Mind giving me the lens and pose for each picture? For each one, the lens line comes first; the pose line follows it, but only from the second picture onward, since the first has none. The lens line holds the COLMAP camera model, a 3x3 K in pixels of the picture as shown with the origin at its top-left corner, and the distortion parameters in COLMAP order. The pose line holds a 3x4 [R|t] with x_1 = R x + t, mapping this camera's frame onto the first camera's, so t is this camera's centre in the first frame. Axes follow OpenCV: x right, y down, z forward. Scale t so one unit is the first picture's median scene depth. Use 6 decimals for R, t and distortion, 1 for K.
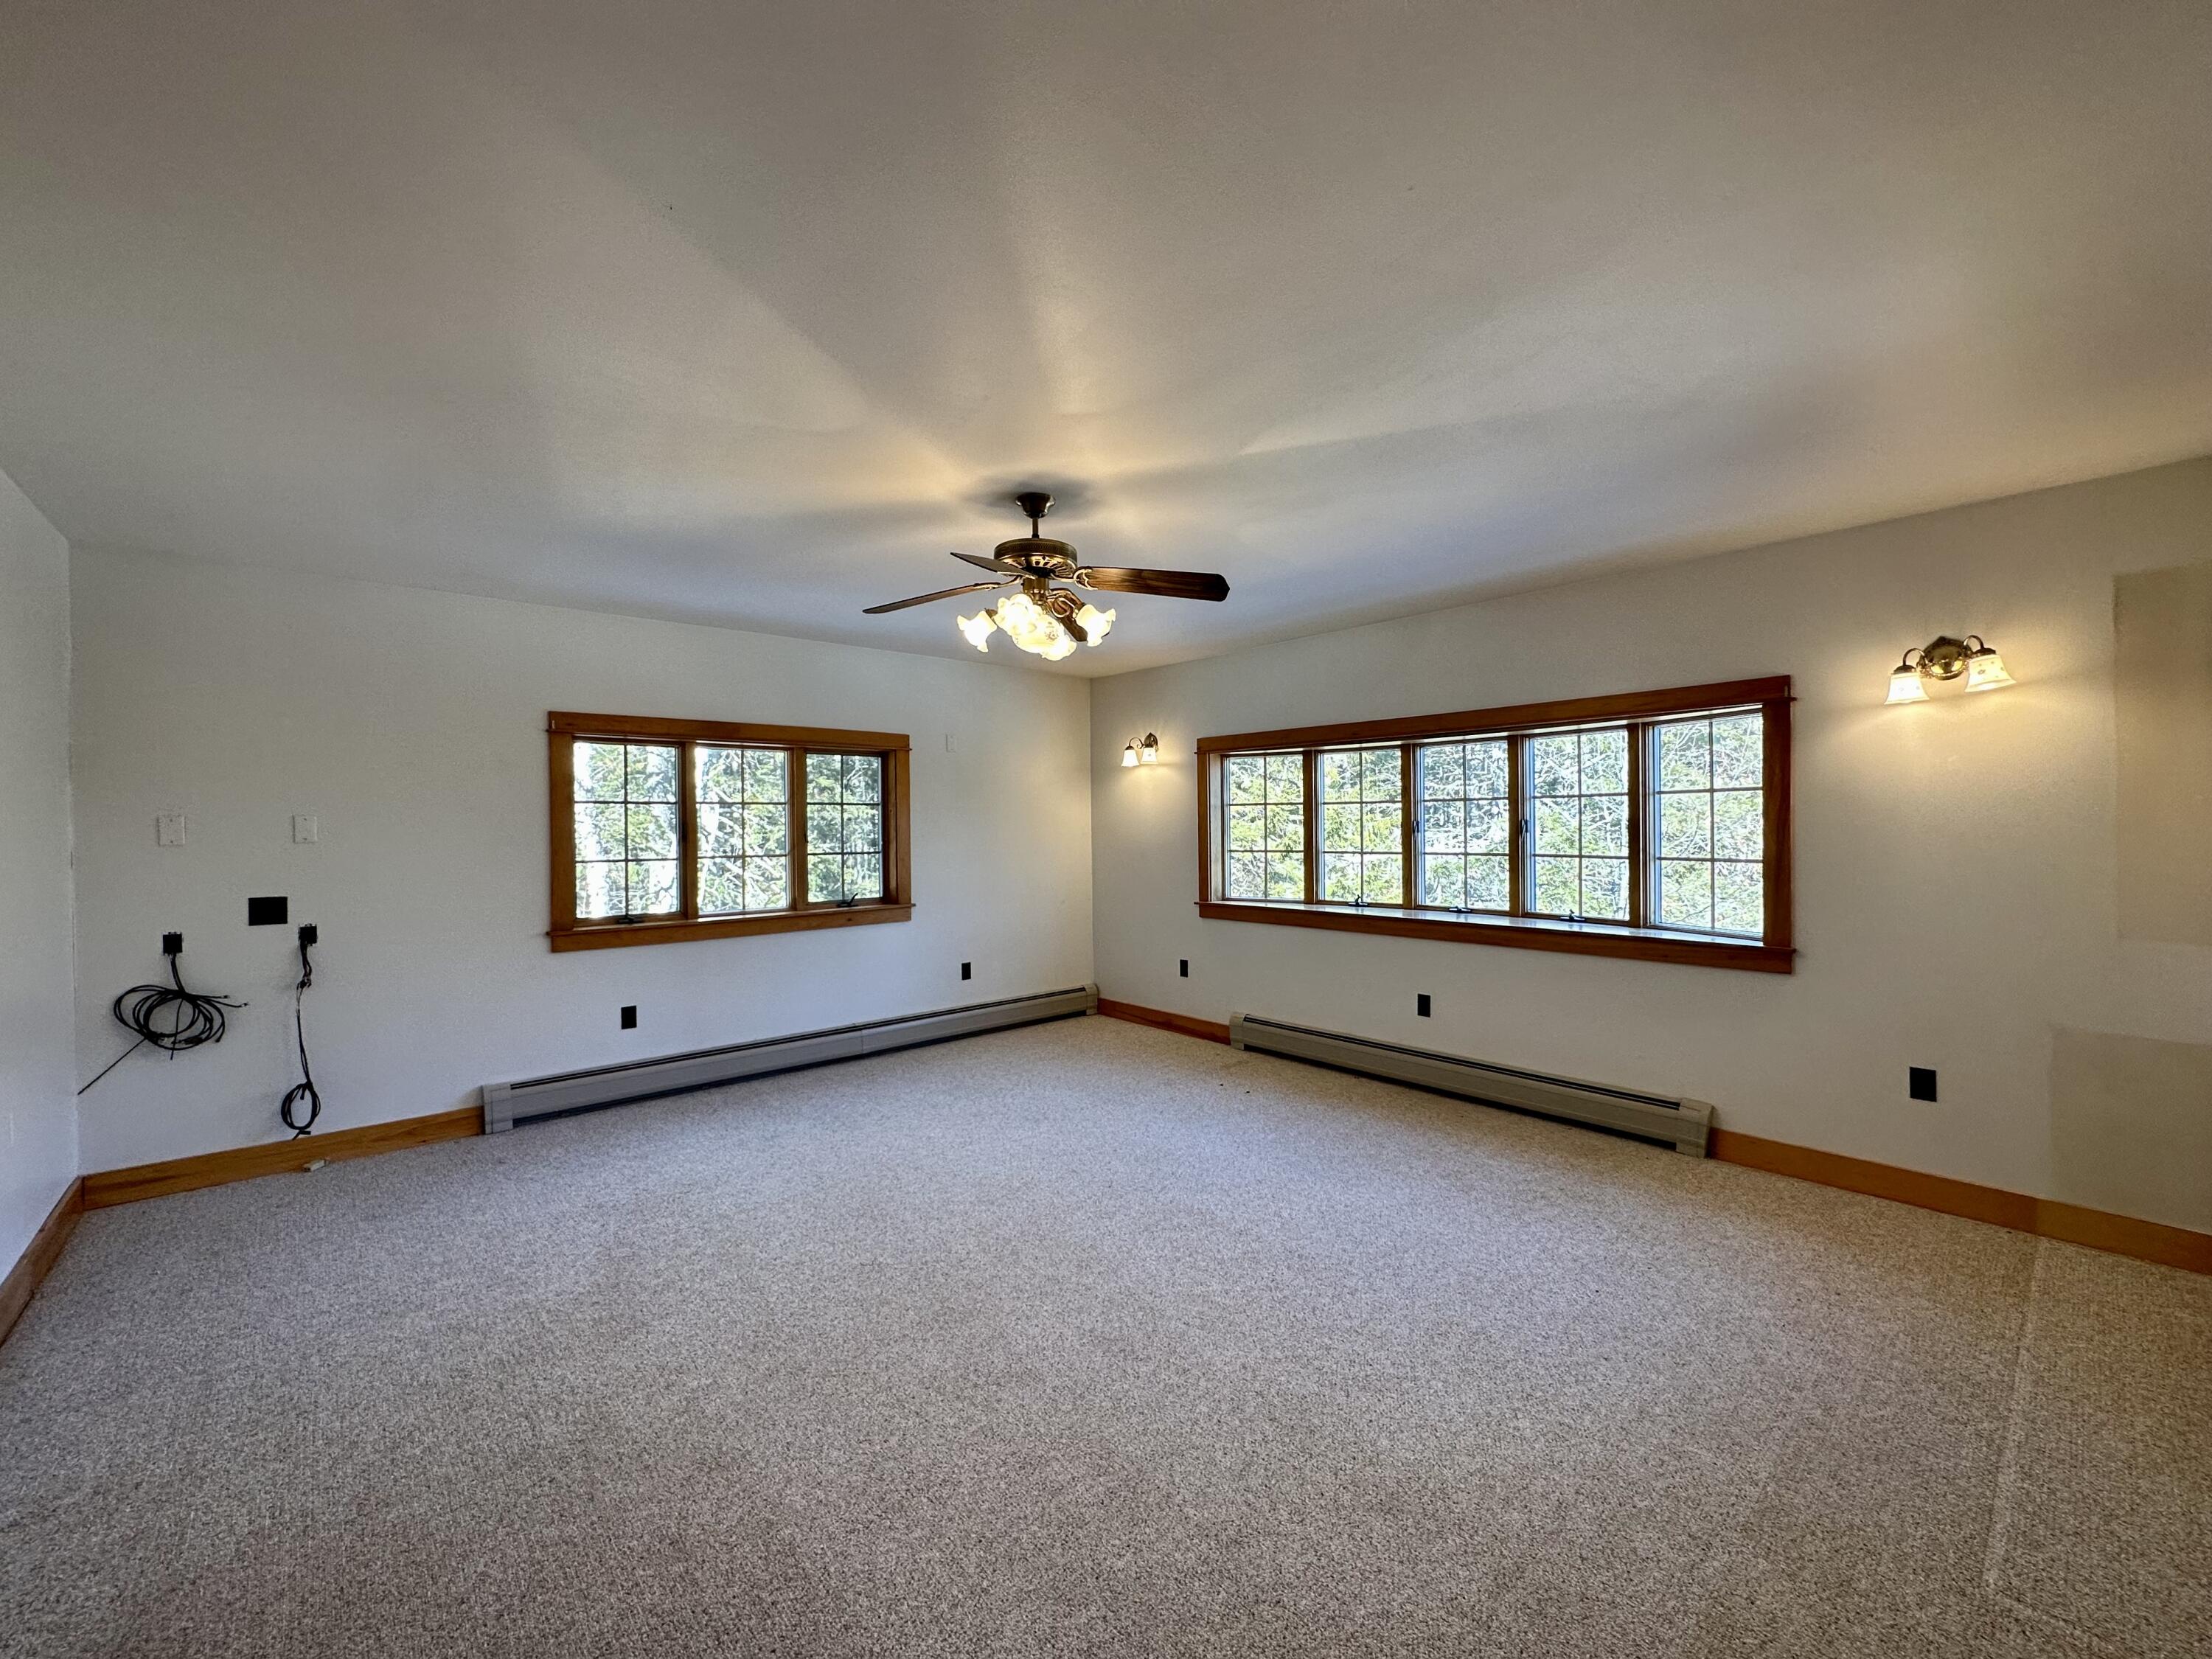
lens RADIAL K [[879.2, 0, 1105.4], [0, 879.2, 830.6], [0, 0, 1]] dist [-0.001593, 0.000080]
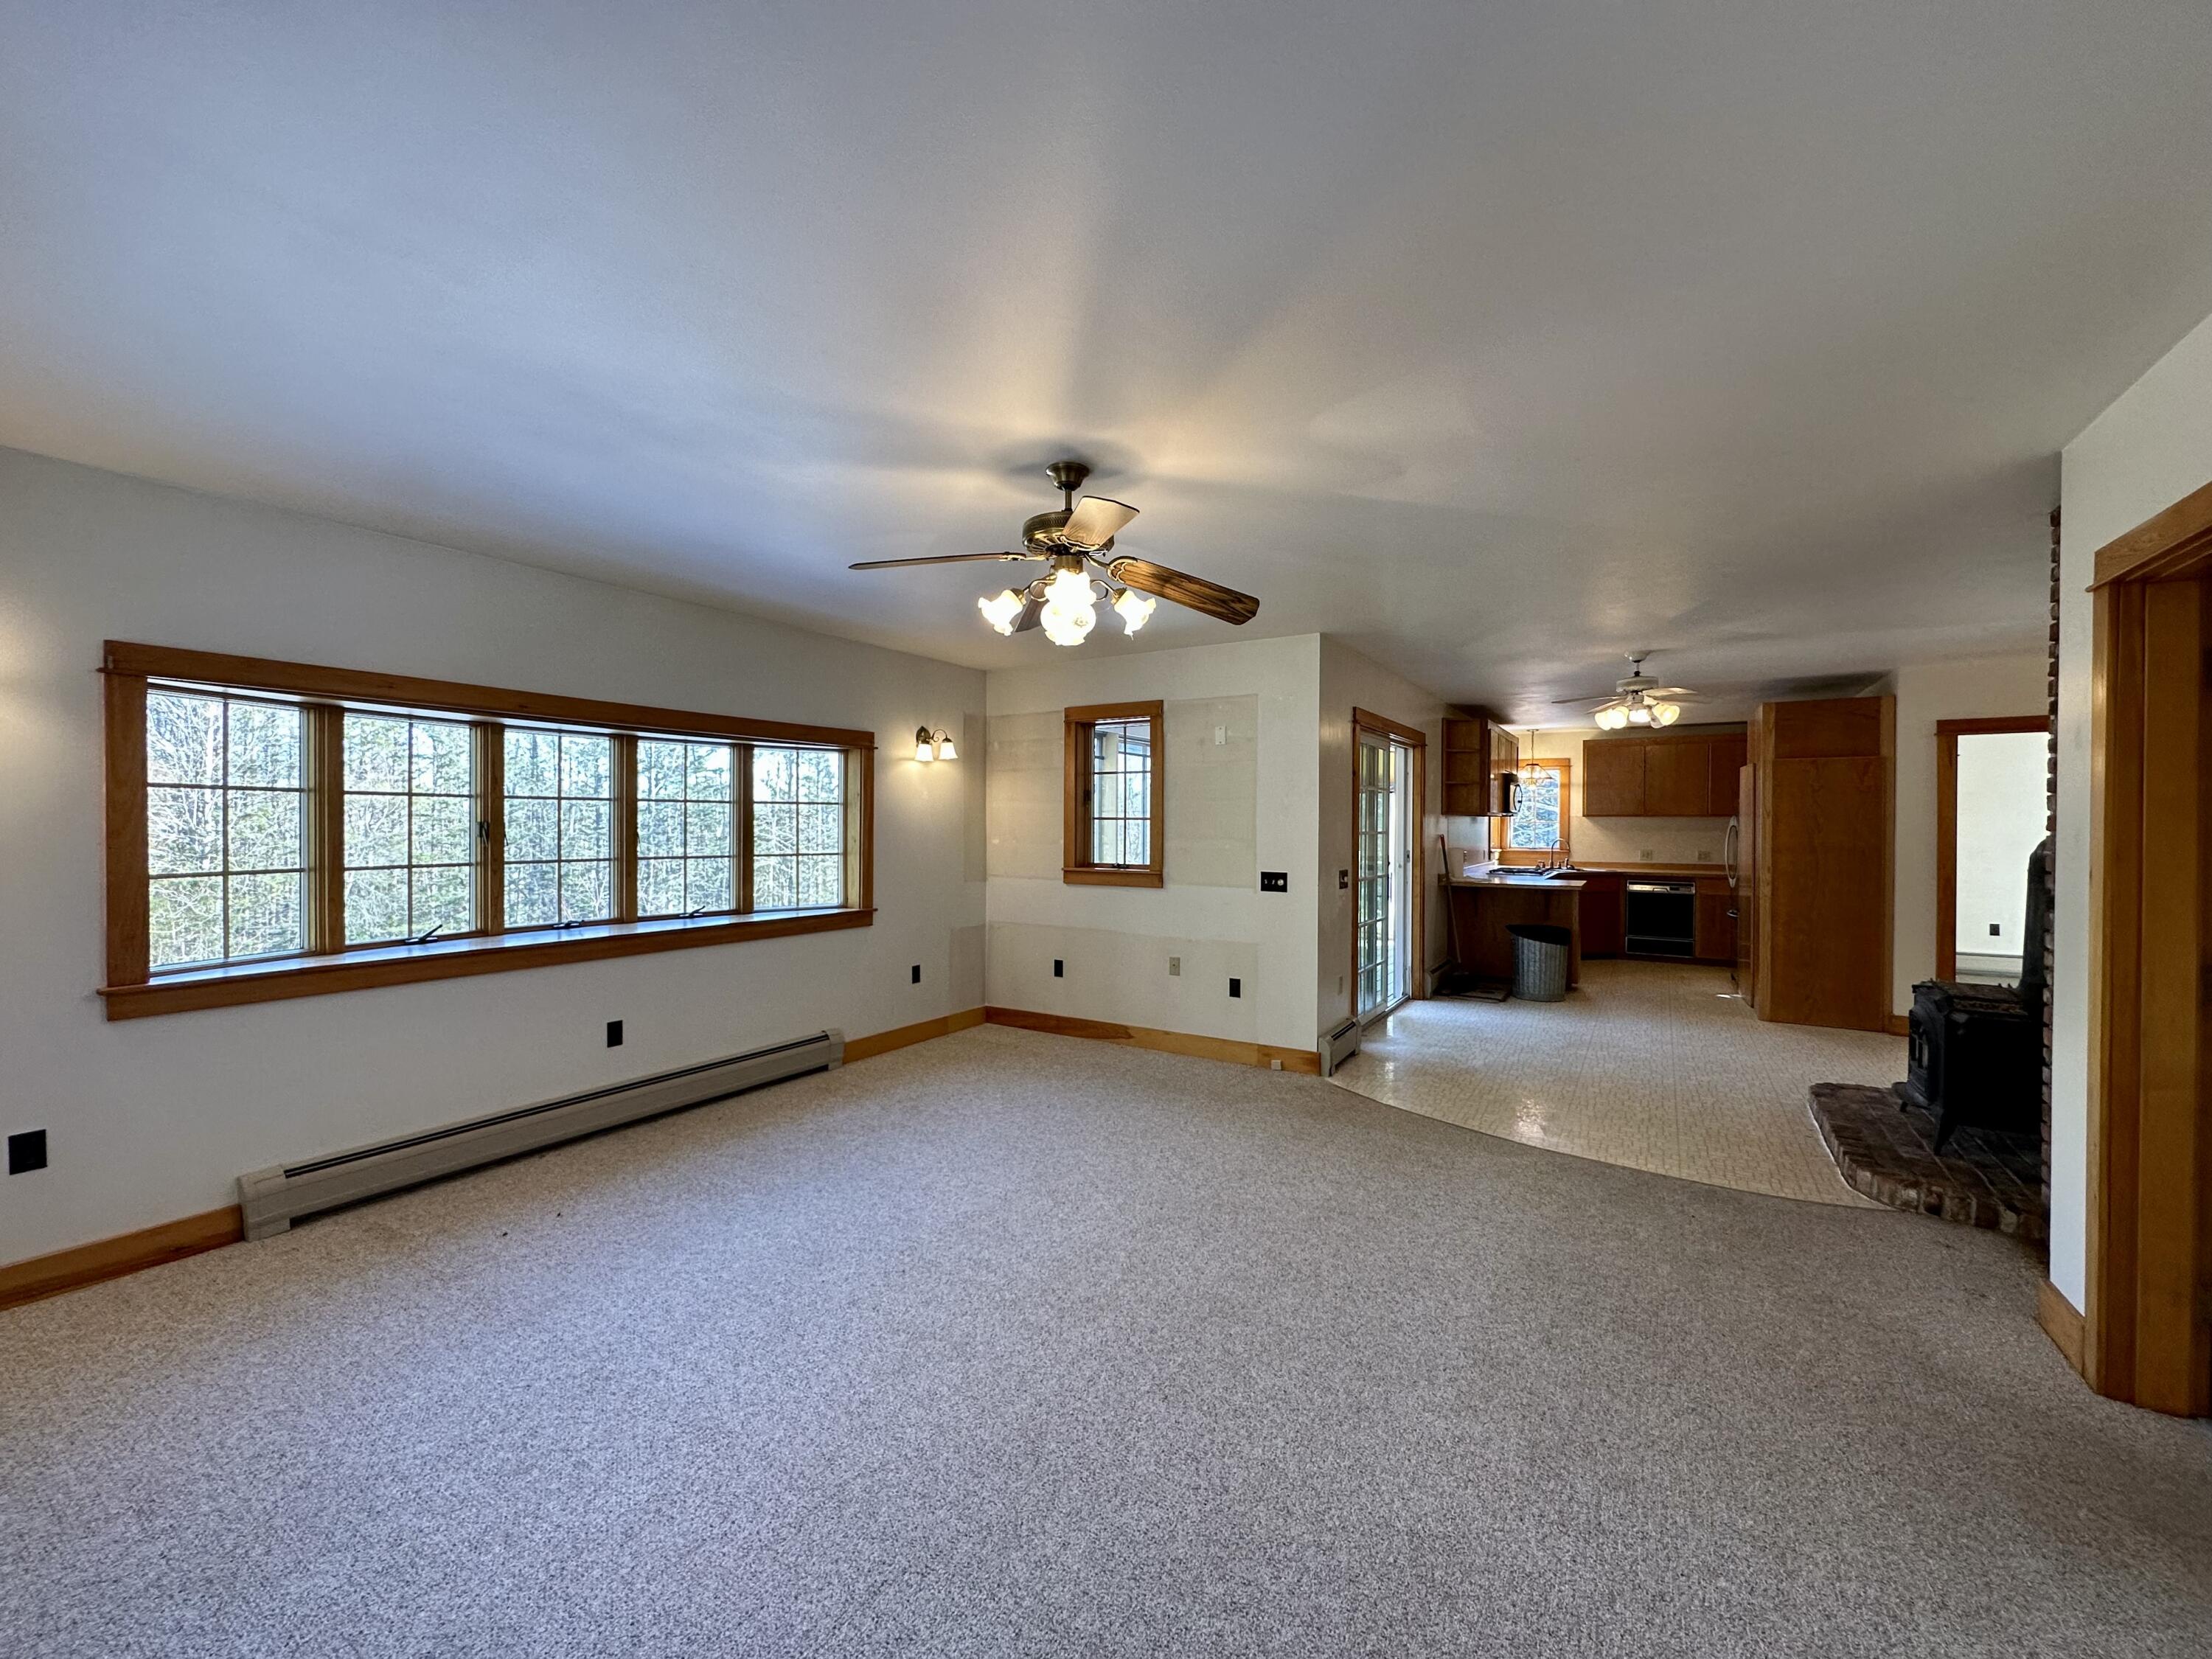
lens RADIAL K [[879.2, 0, 1105.4], [0, 879.2, 830.6], [0, 0, 1]] dist [-0.001593, 0.000080]
pose [[-0.282550, 0.000615, 0.959252, -0.679817], [0.003201, 0.999995, 0.000302, -0.002283], [-0.959247, 0.003156, -0.282550, 0.861067]]
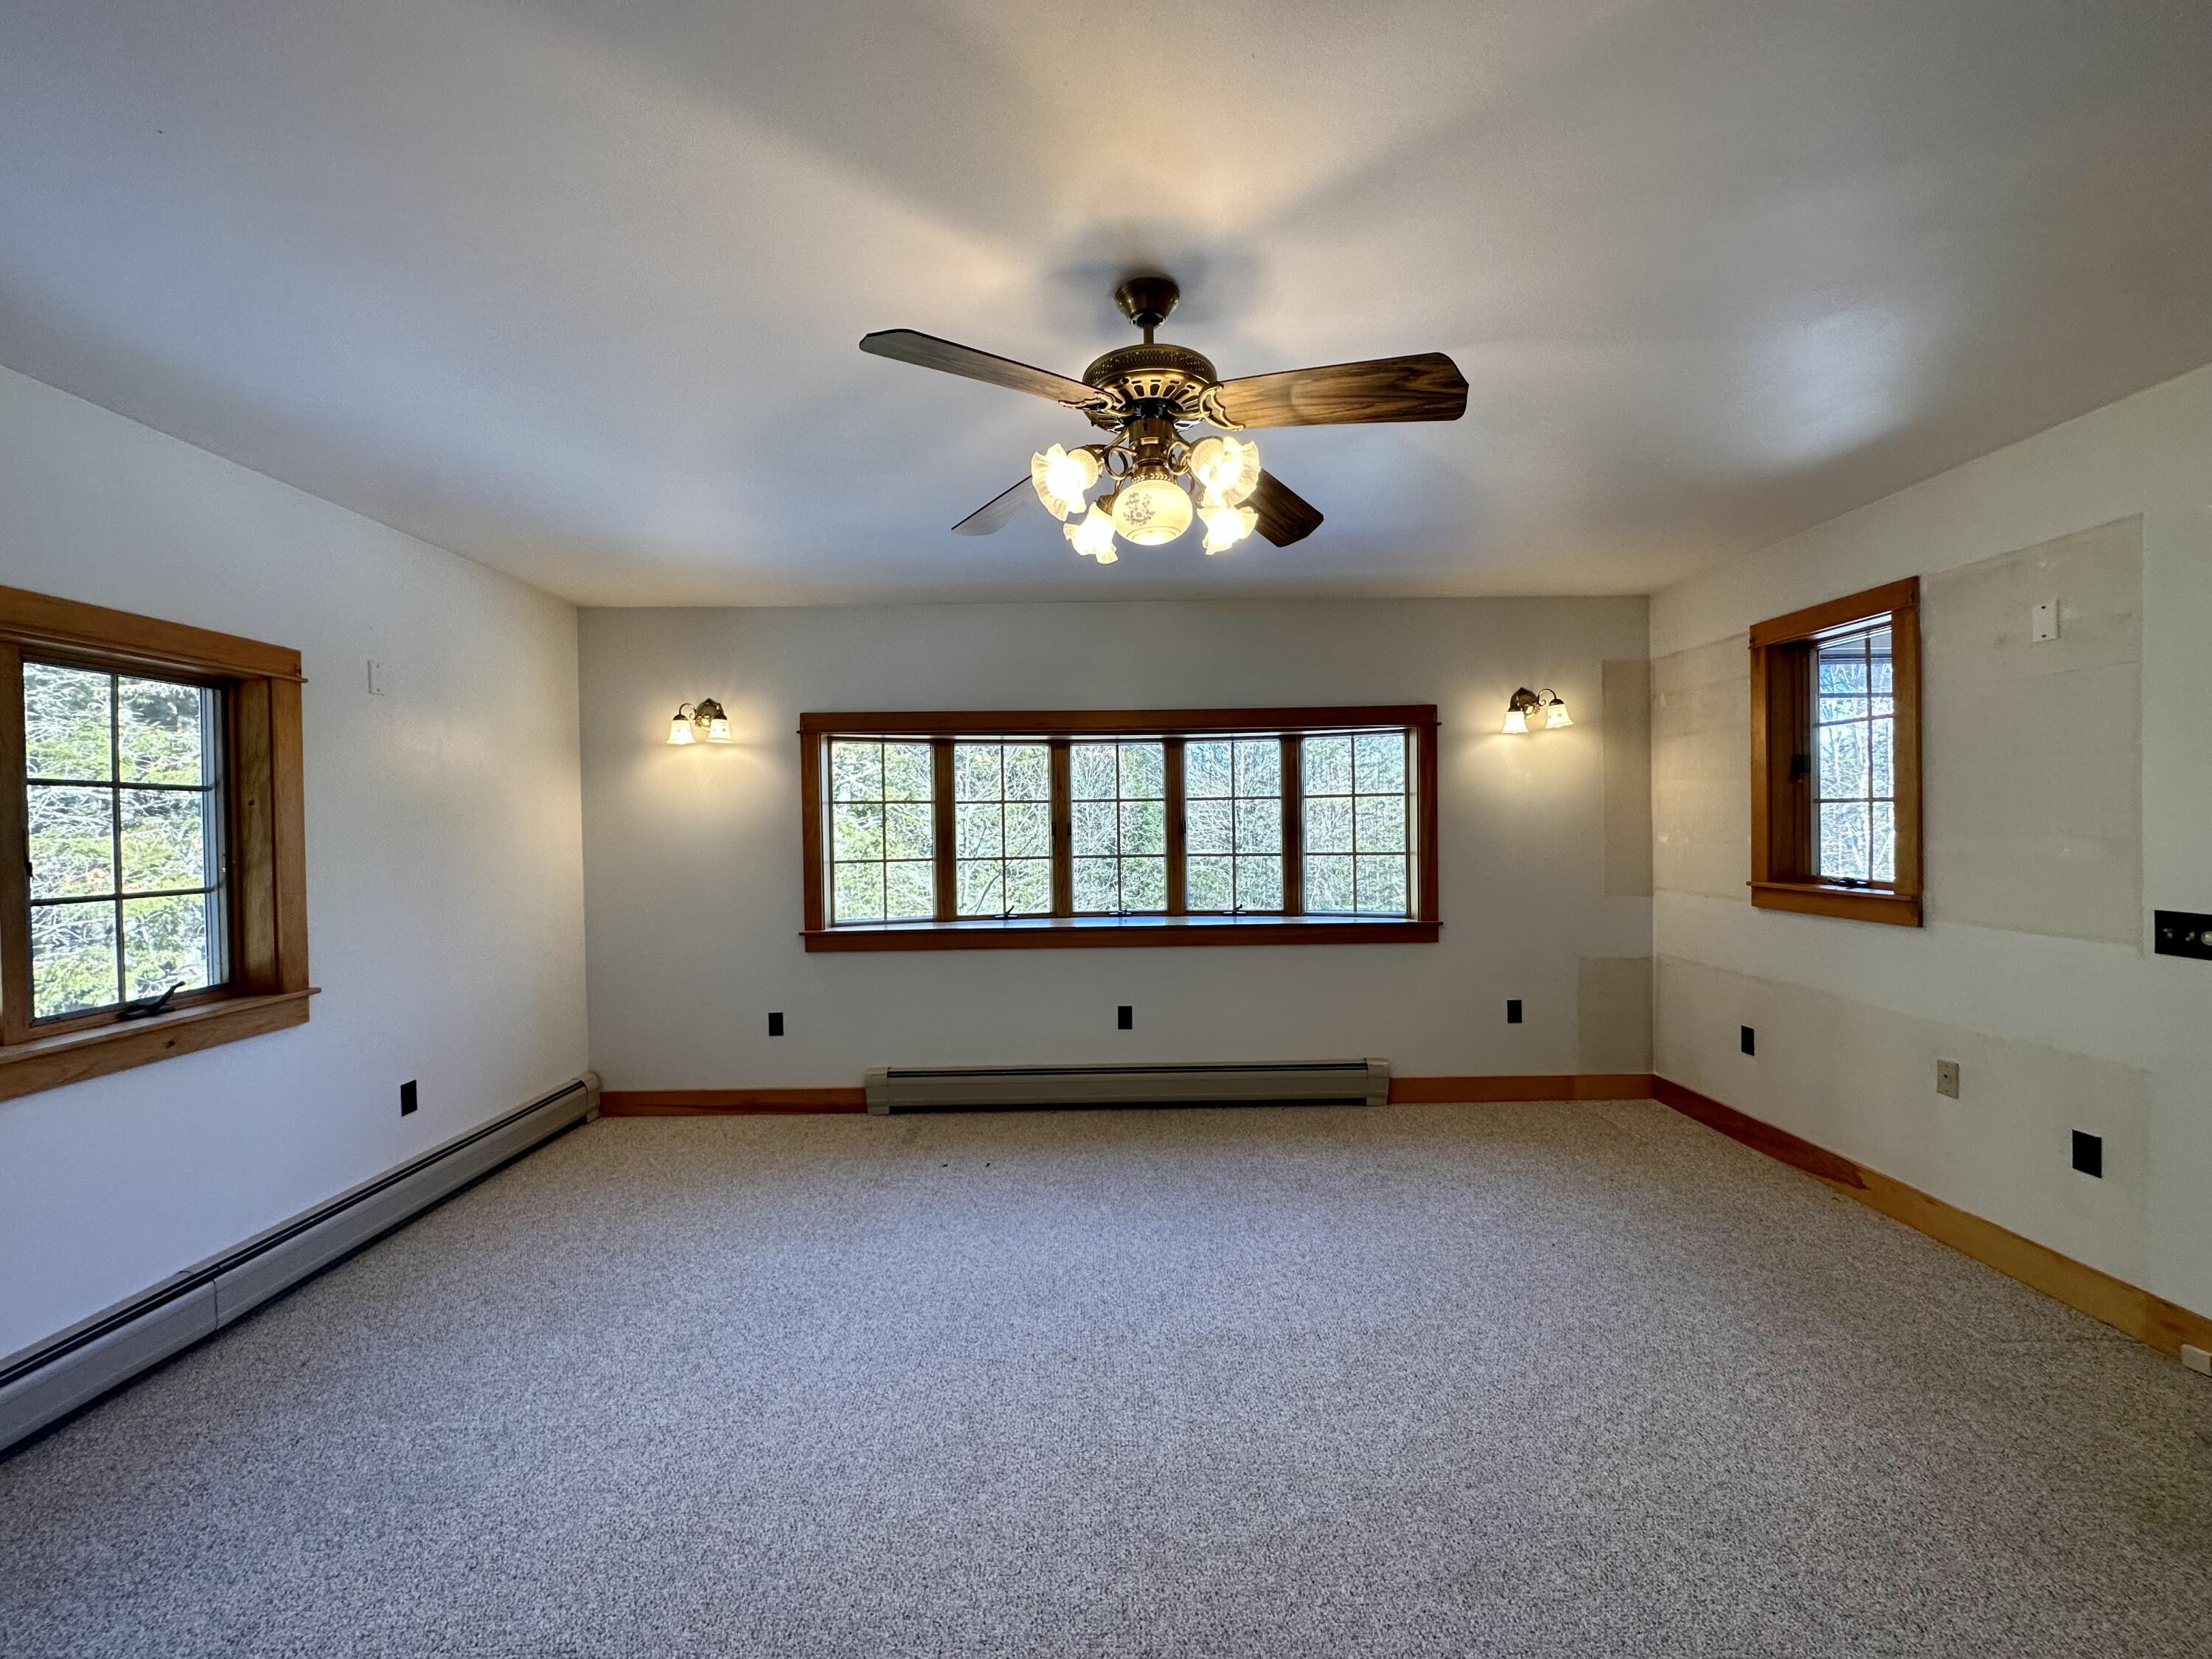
lens RADIAL K [[879.2, 0, 1105.4], [0, 879.2, 830.6], [0, 0, 1]] dist [-0.001593, 0.000080]
pose [[0.655631, -0.006851, 0.755050, -0.399930], [0.012594, 0.999919, -0.001863, -0.000109], [-0.754976, 0.010730, 0.655664, 0.438347]]
